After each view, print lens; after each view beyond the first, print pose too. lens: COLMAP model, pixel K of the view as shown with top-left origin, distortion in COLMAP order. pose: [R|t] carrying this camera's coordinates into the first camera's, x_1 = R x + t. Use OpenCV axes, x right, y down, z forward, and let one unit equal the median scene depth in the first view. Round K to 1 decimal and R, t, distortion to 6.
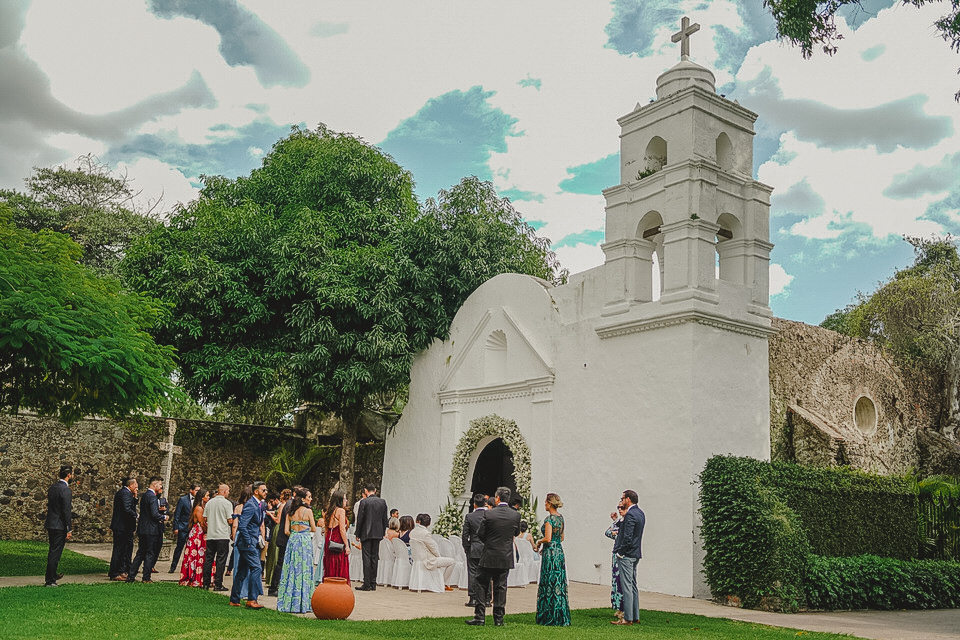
lens RADIAL K [[946.7, 0, 481.7], [0, 946.7, 306.4], [0, 0, 1]] dist [-0.009964, -0.000867]
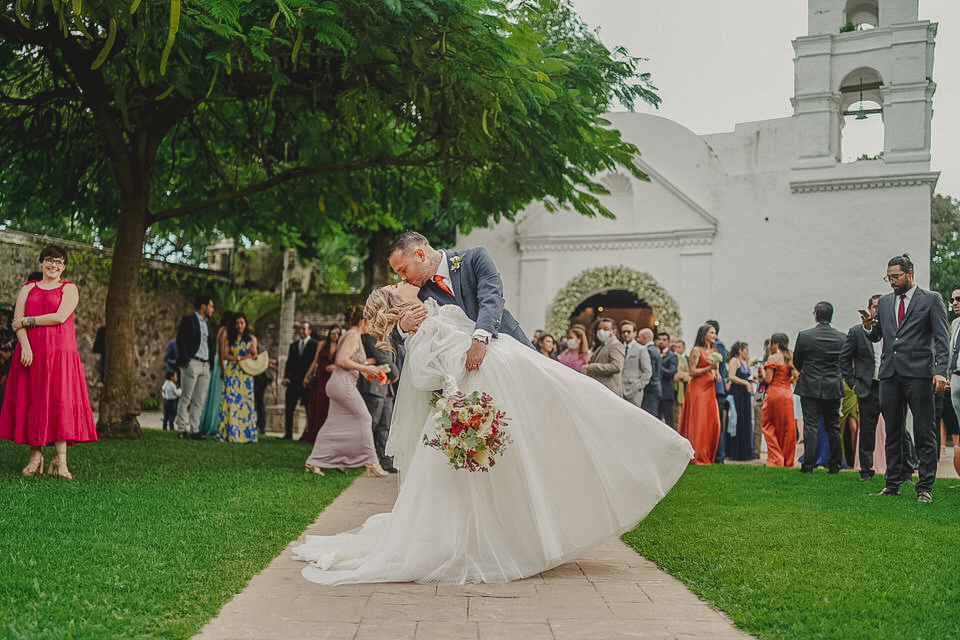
lens RADIAL K [[946.7, 0, 481.7], [0, 946.7, 306.4], [0, 0, 1]] dist [-0.009964, -0.000867]
pose [[0.869779, 0.031535, 0.492434, -0.583385], [-0.100284, 0.988426, 0.113833, 0.066361], [-0.483144, -0.148393, 0.862874, 0.281427]]
